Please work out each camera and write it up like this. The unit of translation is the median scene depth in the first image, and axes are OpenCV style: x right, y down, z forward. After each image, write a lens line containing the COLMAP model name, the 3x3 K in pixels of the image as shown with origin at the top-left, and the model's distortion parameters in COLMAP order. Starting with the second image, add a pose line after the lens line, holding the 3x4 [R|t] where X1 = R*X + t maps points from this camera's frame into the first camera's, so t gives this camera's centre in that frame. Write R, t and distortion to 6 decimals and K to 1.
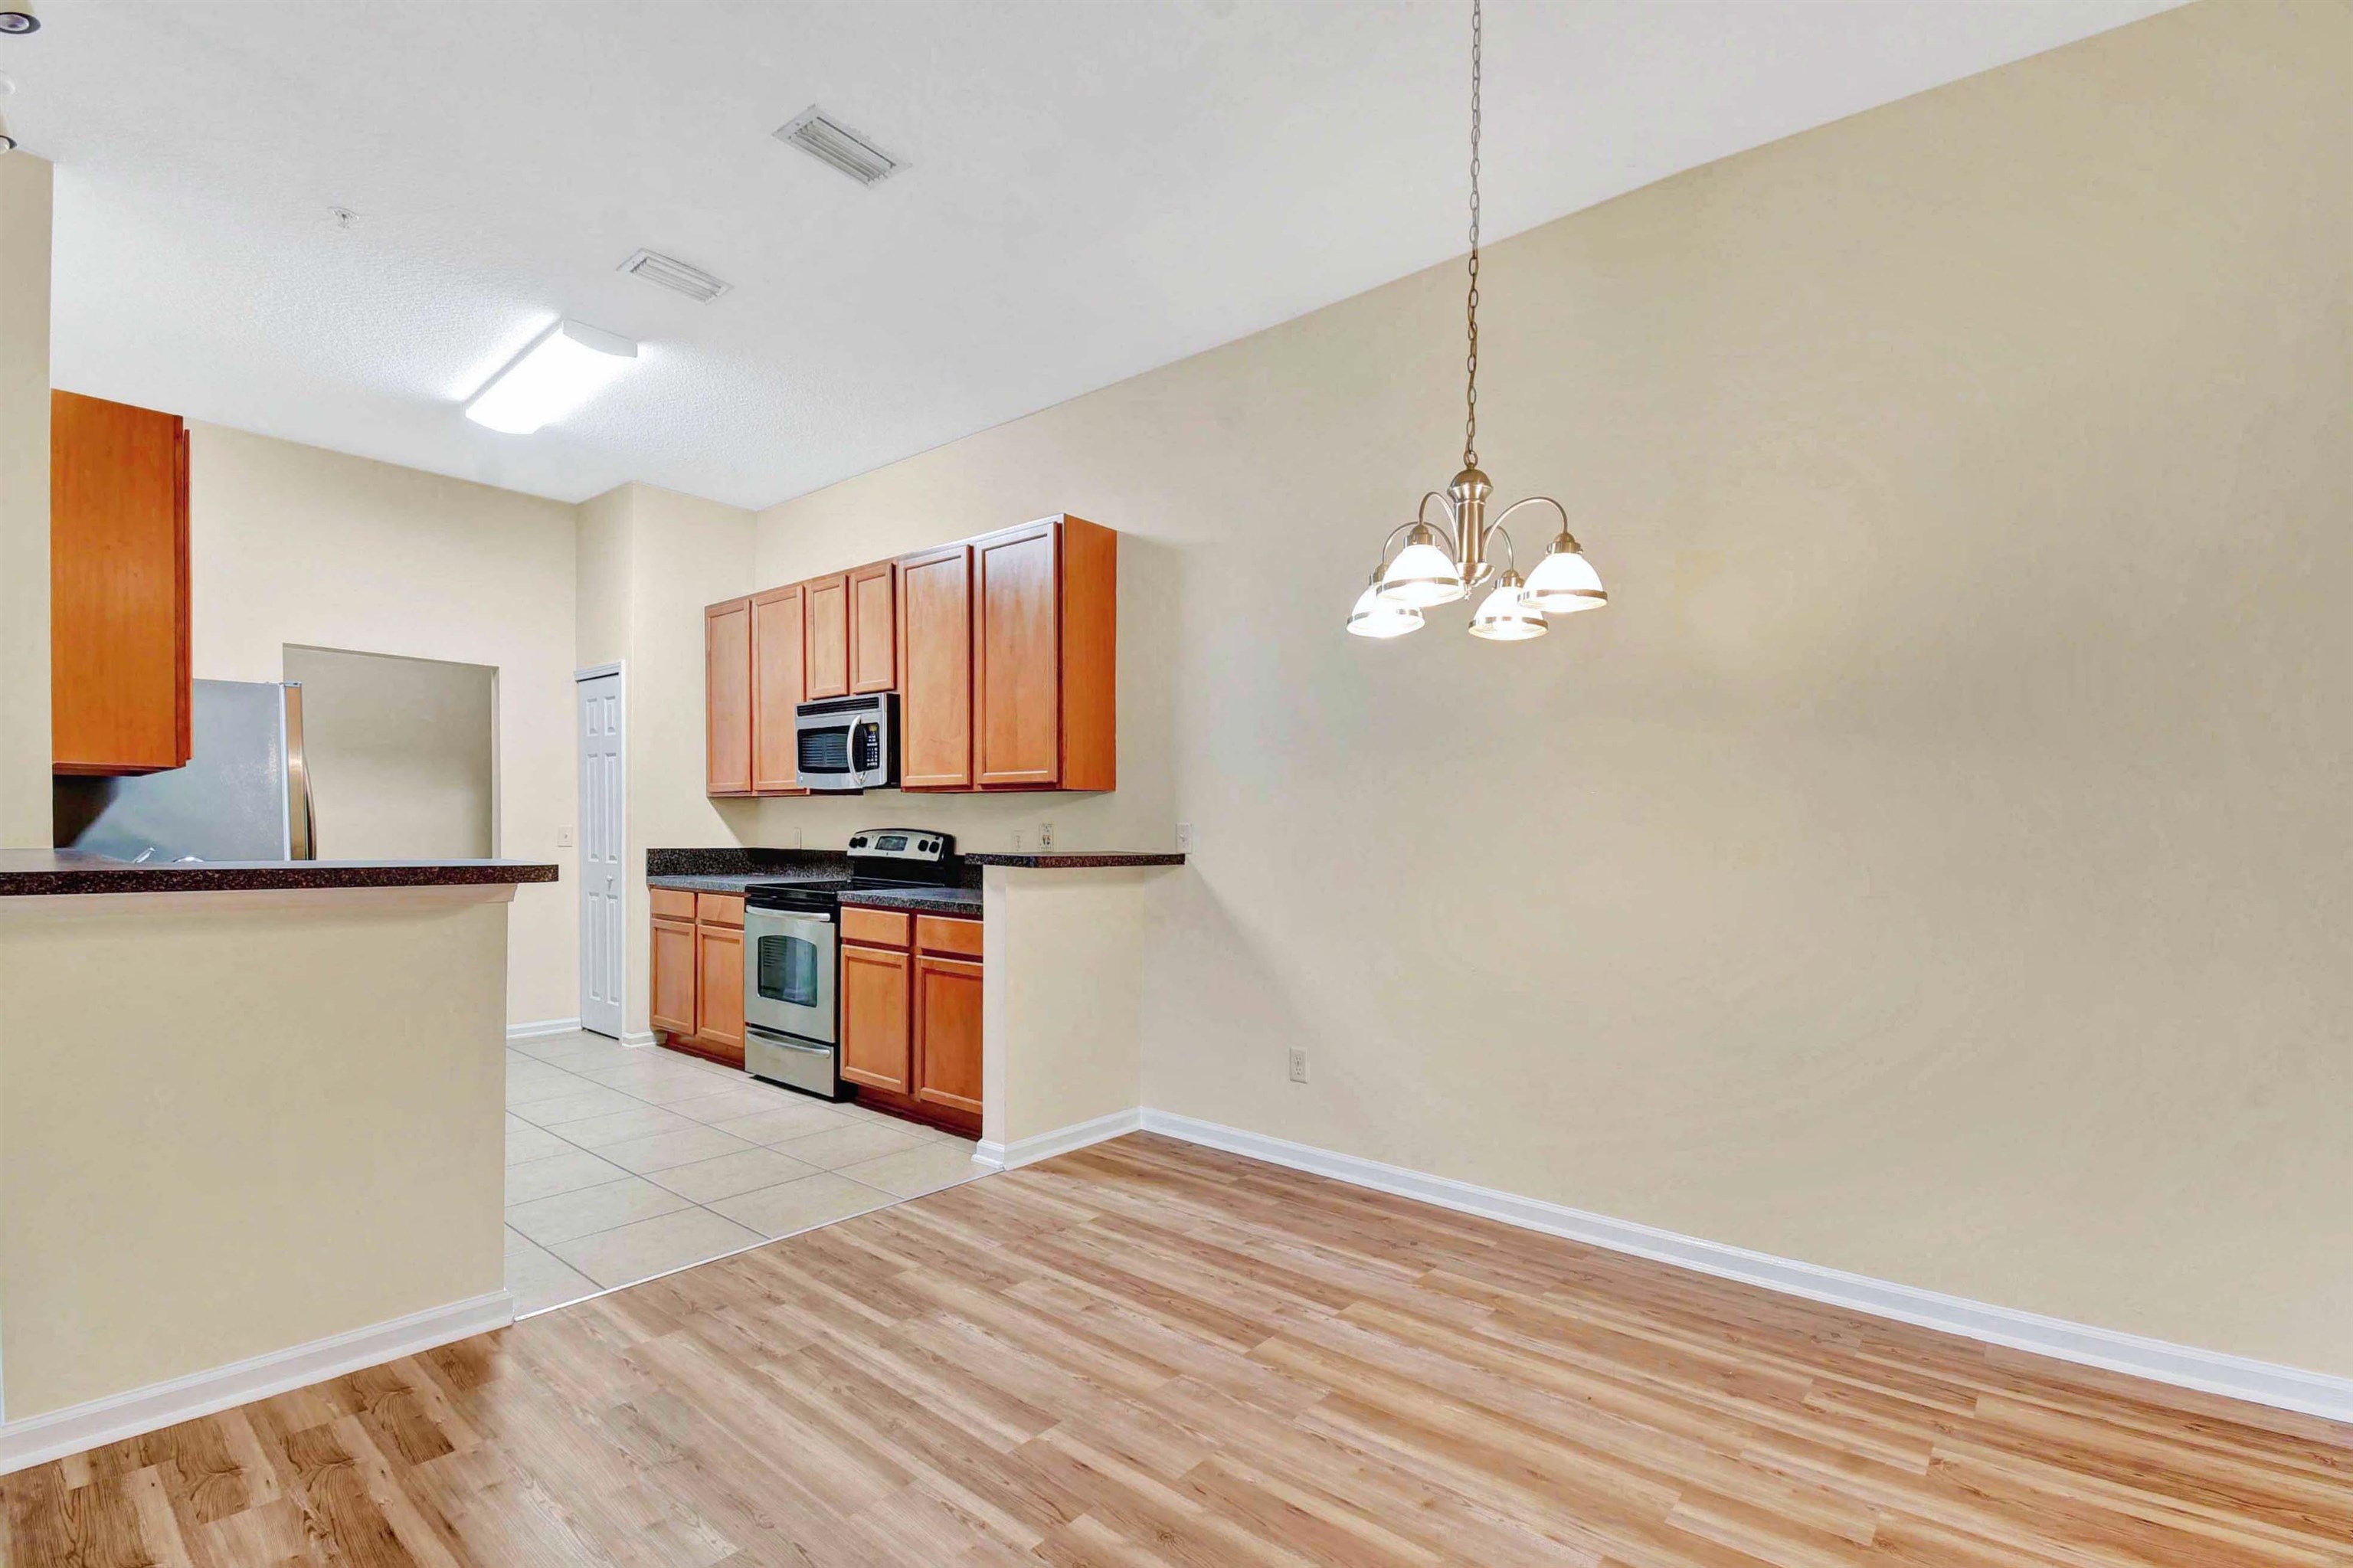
lens RADIAL K [[1064.1, 0, 1189.6], [0, 1064.1, 877.7], [0, 0, 1]] dist [0.009044, -0.007868]
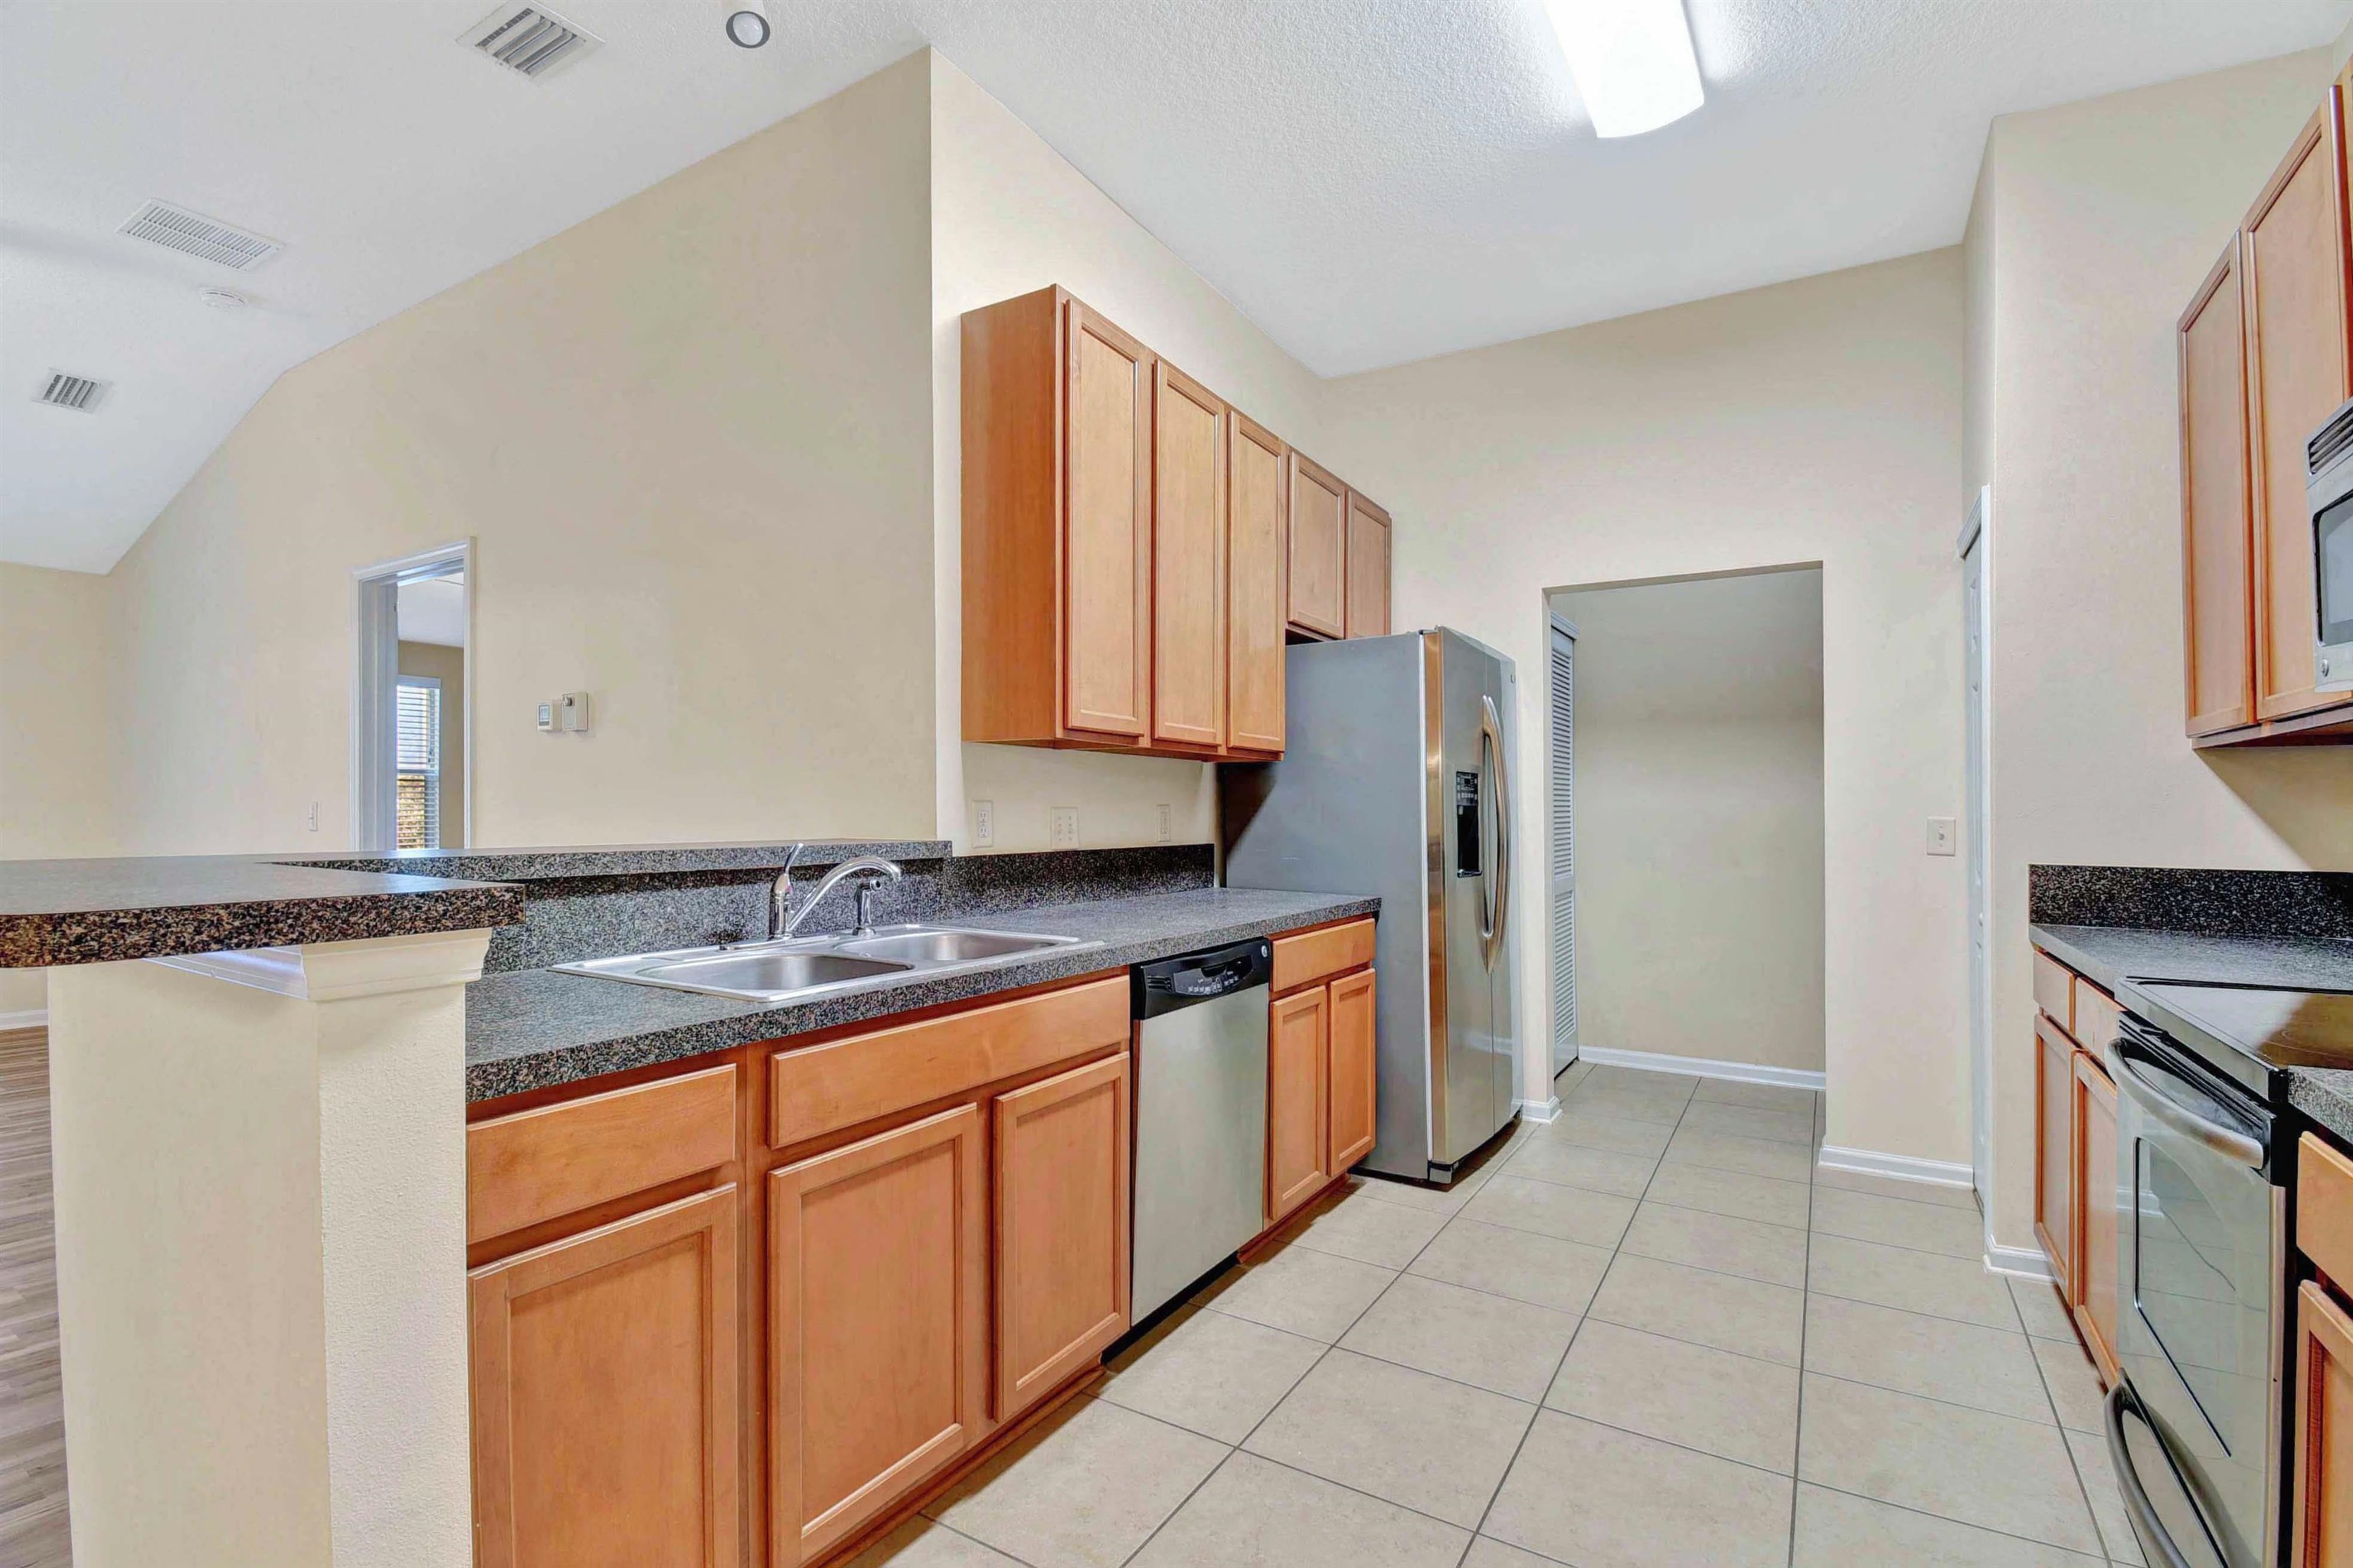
lens RADIAL K [[1064.1, 0, 1145.0], [0, 1064.1, 800.0], [0, 0, 1]] dist [0.009044, -0.007868]
pose [[0.138286, -0.016440, -0.990256, -0.088551], [-0.053716, 0.998266, -0.024074, -0.023031], [0.988935, 0.056522, 0.137163, 0.531577]]
